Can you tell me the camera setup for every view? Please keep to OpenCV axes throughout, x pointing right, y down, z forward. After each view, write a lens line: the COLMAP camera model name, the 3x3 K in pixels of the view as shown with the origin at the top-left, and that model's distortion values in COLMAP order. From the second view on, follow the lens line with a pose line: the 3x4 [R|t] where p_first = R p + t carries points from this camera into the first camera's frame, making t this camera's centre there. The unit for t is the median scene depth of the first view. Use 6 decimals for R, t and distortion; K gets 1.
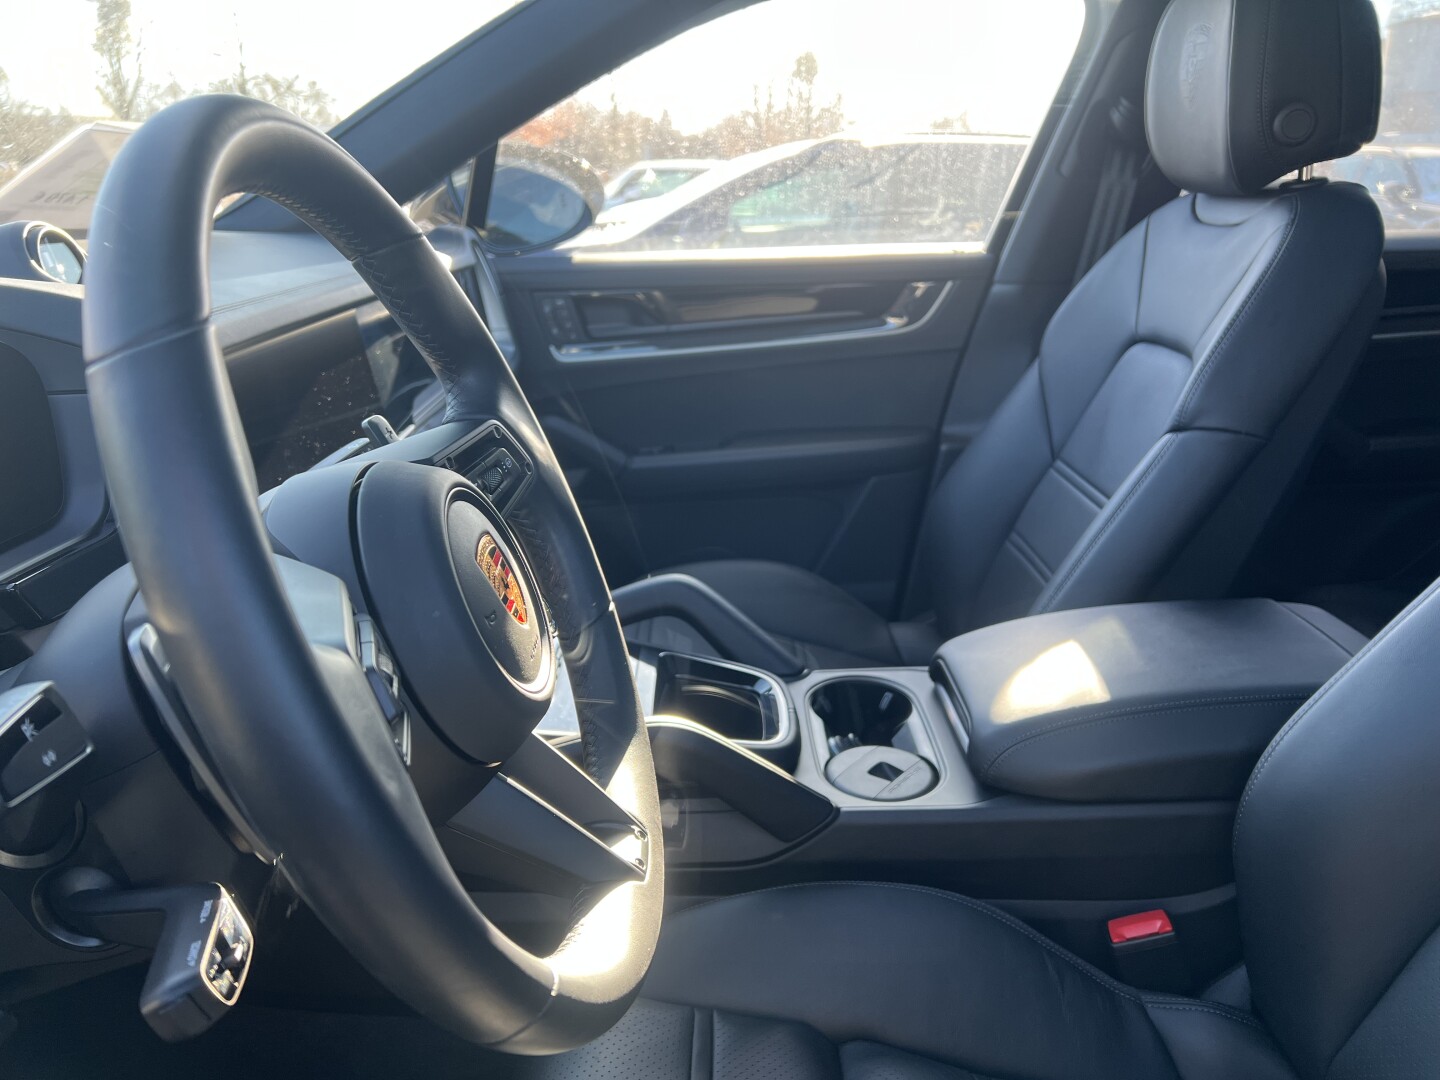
lens RADIAL K [[1095.5, 0, 714.7], [0, 1095.5, 540.8], [0, 0, 1]] dist [0.059961, -0.066400]
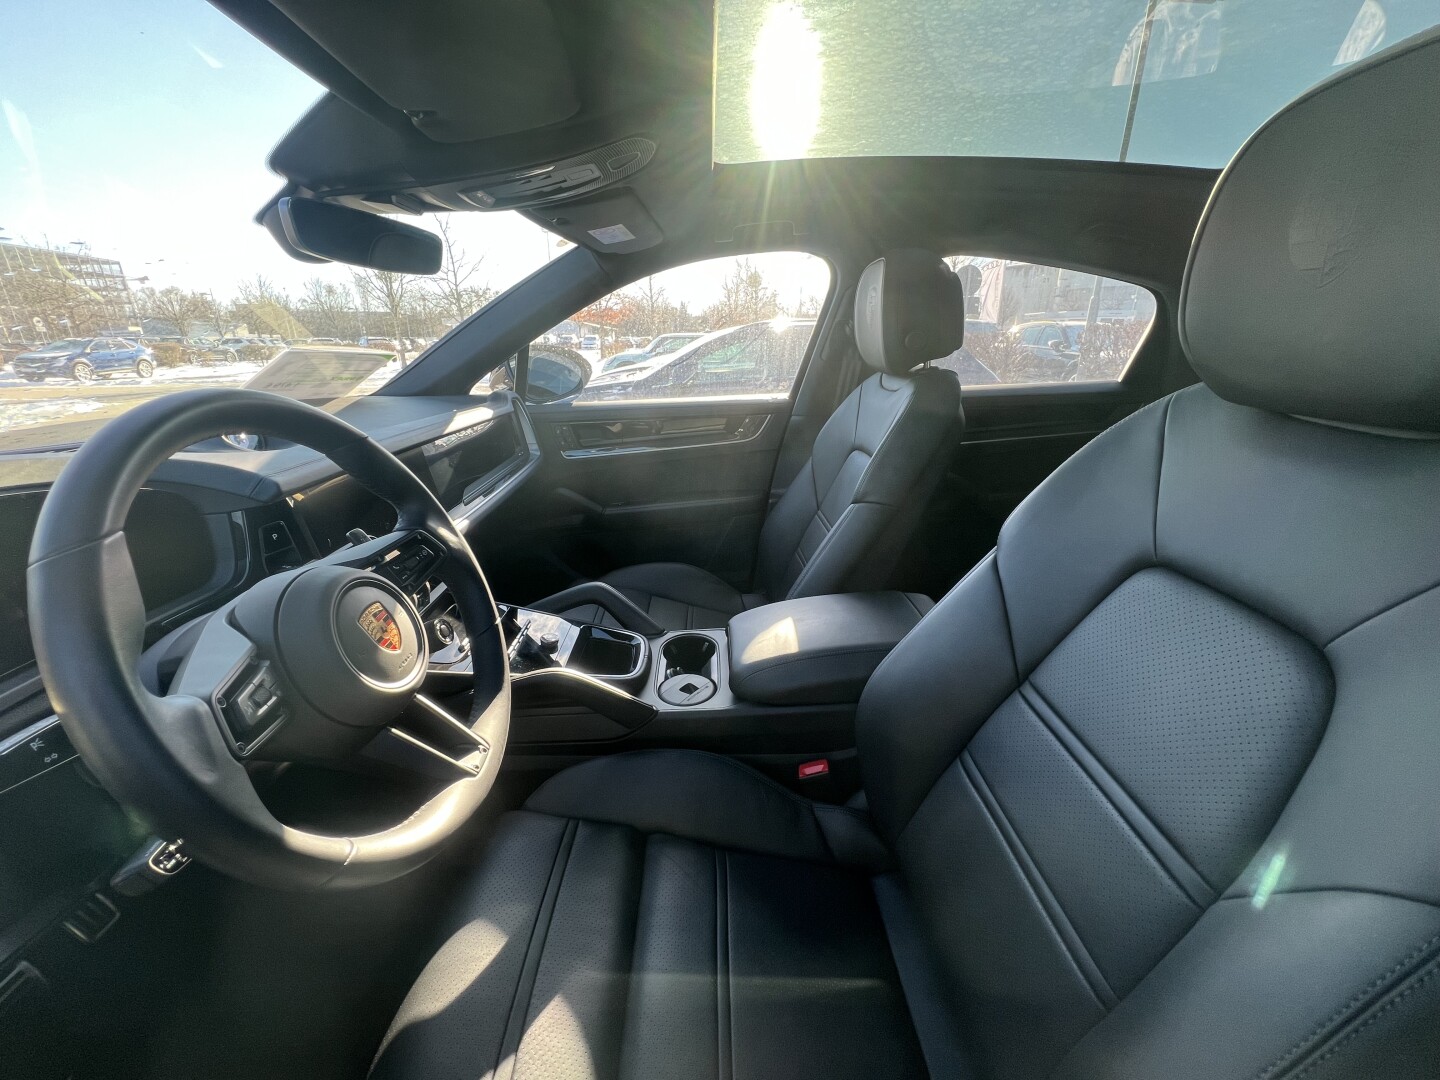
lens RADIAL K [[579.1, 0, 718.1], [0, 579.1, 543.3], [0, 0, 1]] dist [-0.000633, 0.000110]
pose [[0.999836, -0.016919, 0.006415, 0.179545], [0.016774, 0.999615, 0.022081, -0.057659], [-0.006786, -0.021970, 0.999736, -0.003507]]
